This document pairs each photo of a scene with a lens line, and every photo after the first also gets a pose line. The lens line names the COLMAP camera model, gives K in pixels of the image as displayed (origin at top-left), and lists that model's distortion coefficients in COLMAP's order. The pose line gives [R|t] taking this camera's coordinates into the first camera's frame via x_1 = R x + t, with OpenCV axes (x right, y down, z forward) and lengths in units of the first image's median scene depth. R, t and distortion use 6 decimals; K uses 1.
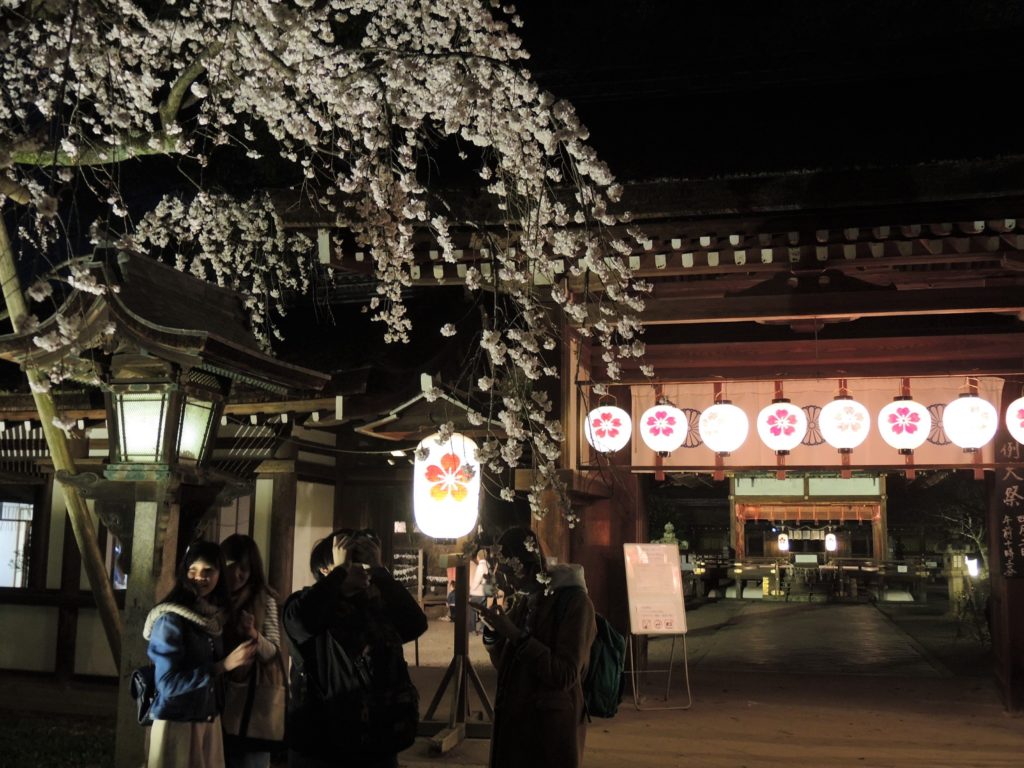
lens RADIAL K [[1079.9, 0, 512.2], [0, 1079.9, 382.1], [0, 0, 1]] dist [-0.054700, 0.000000]
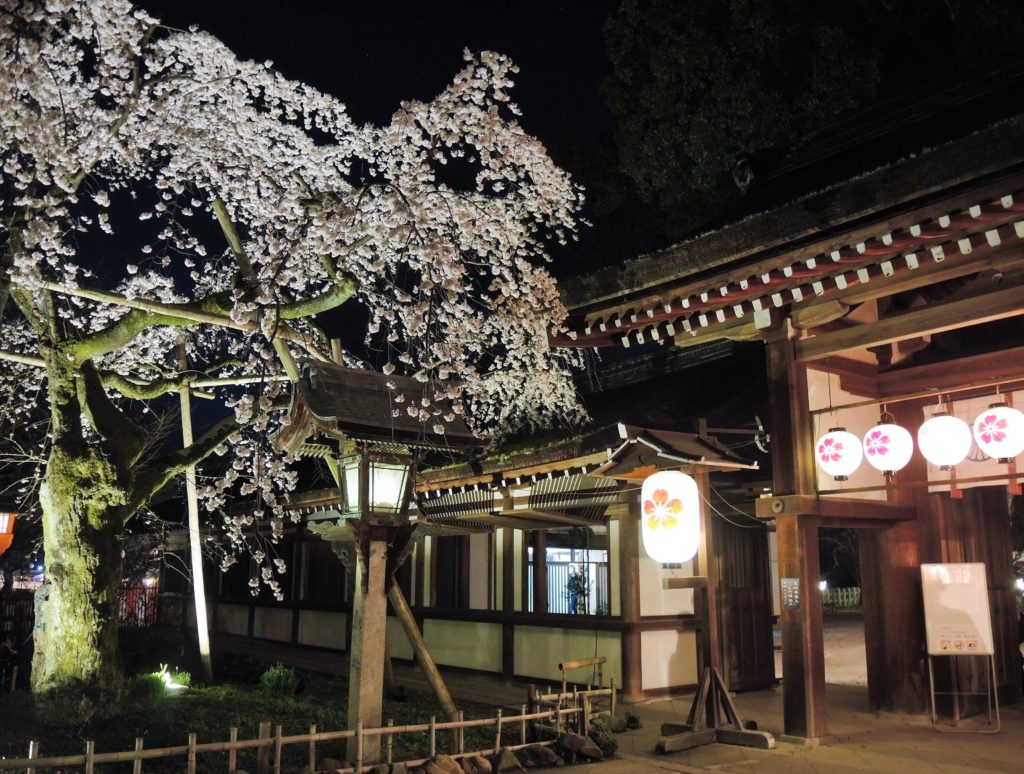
lens RADIAL K [[897.0, 0, 510.9], [0, 897.0, 385.8], [0, 0, 1]] dist [-0.061855, -0.020946]
pose [[0.785056, -0.142874, -0.602722, 0.411576], [0.102510, 0.989585, -0.101058, 0.037321], [0.610883, 0.017551, 0.791526, 0.143248]]
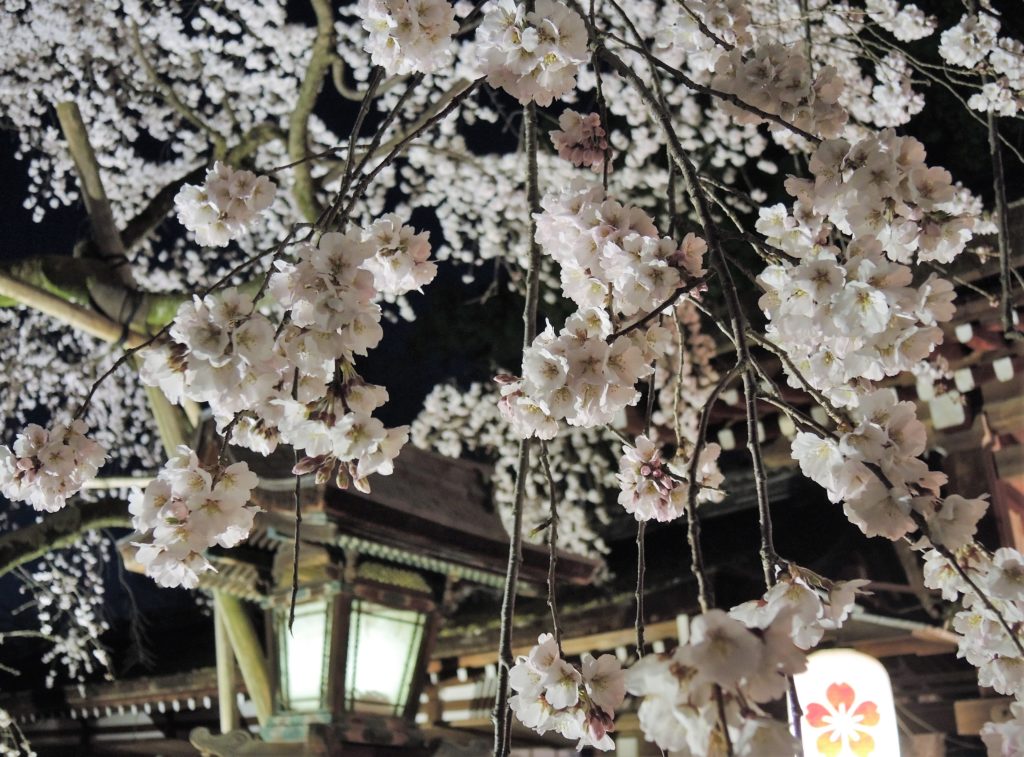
lens RADIAL K [[934.0, 0, 512.8], [0, 934.0, 383.9], [0, 0, 1]] dist [-0.032739, 0.000000]
pose [[0.898170, -0.191079, -0.395955, 0.022782], [0.073331, 0.953109, -0.293609, 0.044854], [0.433491, 0.234675, 0.870065, 0.386951]]
